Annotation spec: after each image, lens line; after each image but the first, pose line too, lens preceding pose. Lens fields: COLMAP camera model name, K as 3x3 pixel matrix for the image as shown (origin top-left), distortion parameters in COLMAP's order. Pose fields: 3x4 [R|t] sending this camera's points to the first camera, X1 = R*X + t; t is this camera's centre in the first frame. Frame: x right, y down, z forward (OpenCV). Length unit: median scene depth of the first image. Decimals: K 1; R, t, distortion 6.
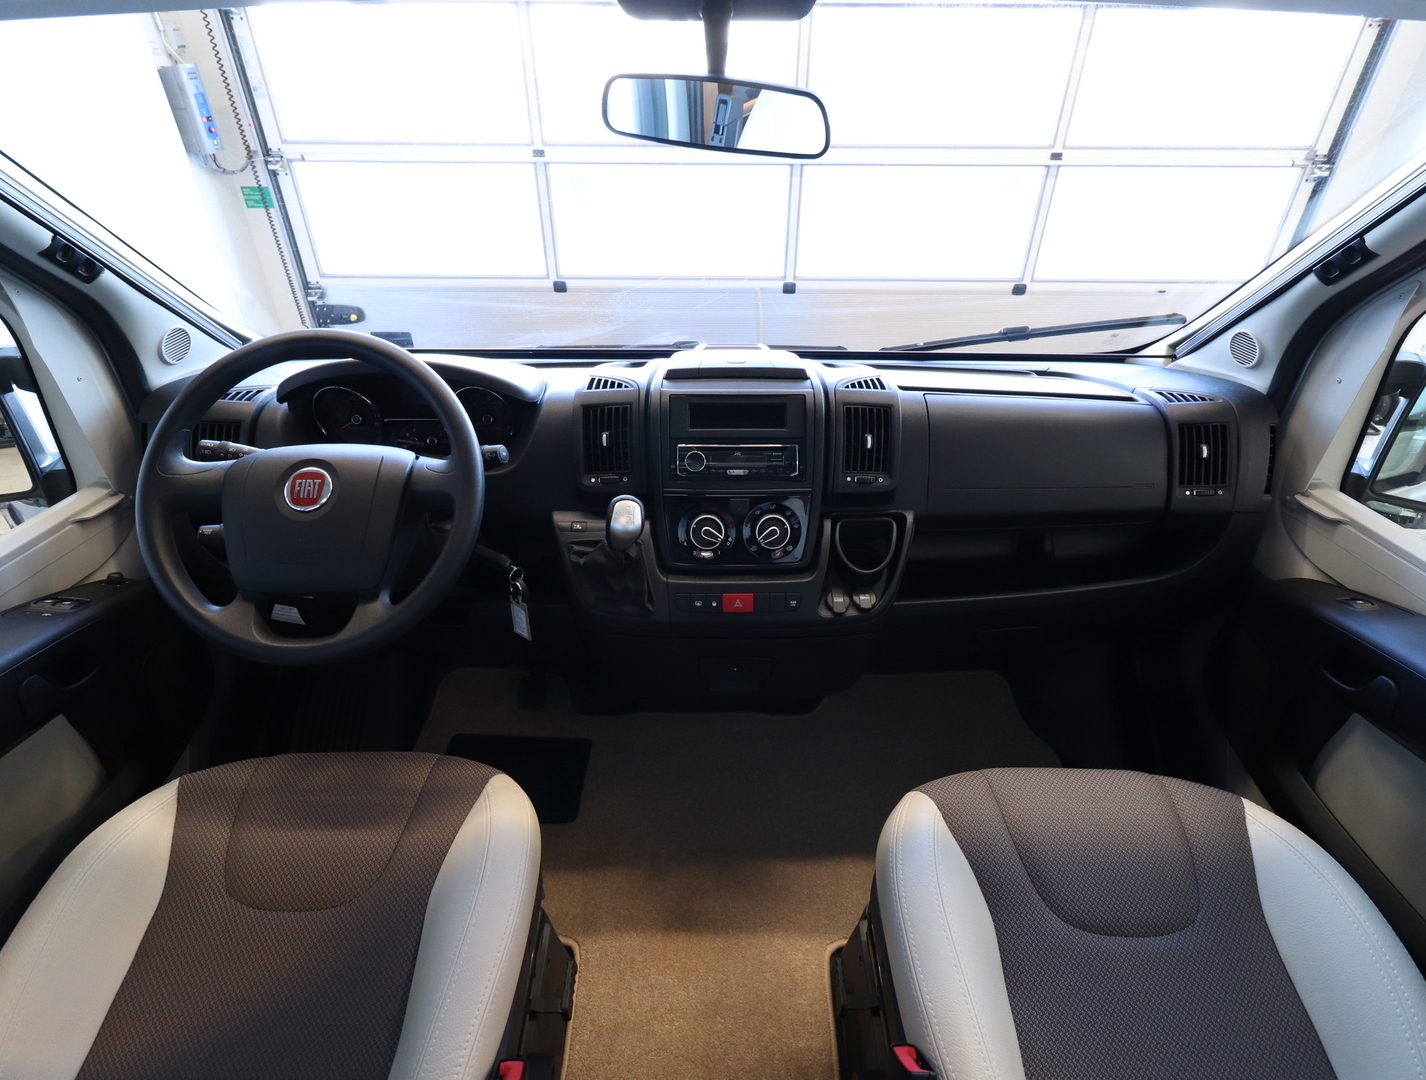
lens RADIAL K [[743.0, 0, 712.2], [0, 743.0, 541.8], [0, 0, 1]] dist [0.002692, 0.000920]
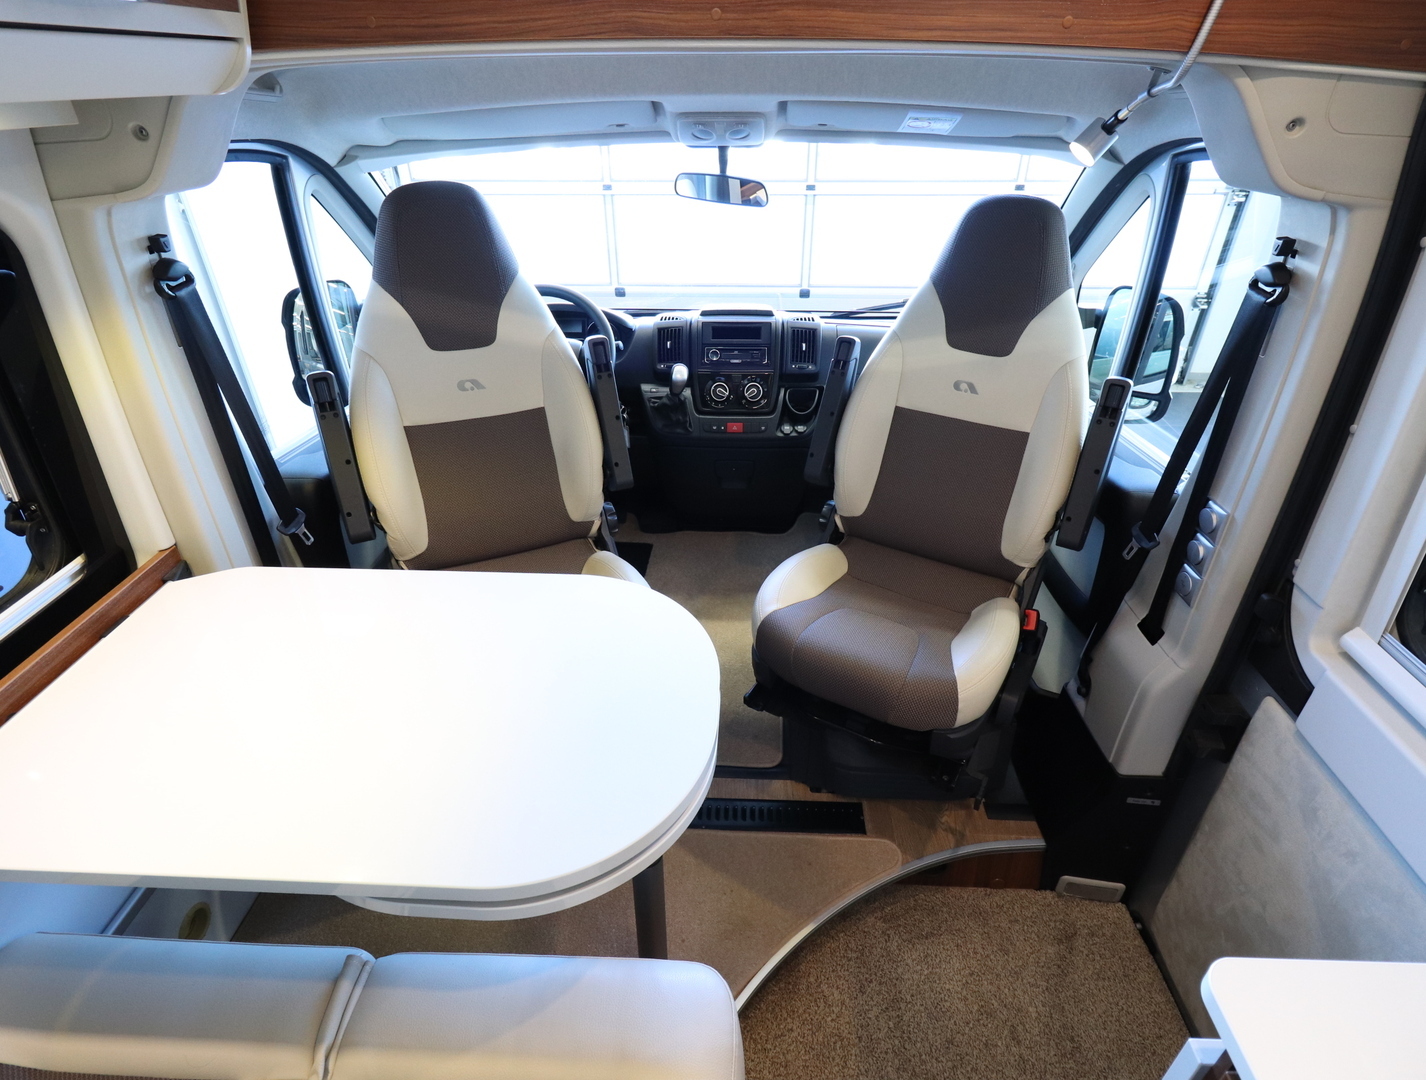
lens RADIAL K [[743.0, 0, 712.9], [0, 743.0, 541.8], [0, 0, 1]] dist [0.002692, 0.000920]
pose [[0.998694, 0.016473, -0.048358, 0.075615], [-0.017679, 0.999540, -0.024622, 0.425526], [0.047930, 0.025445, 0.998527, -0.936781]]
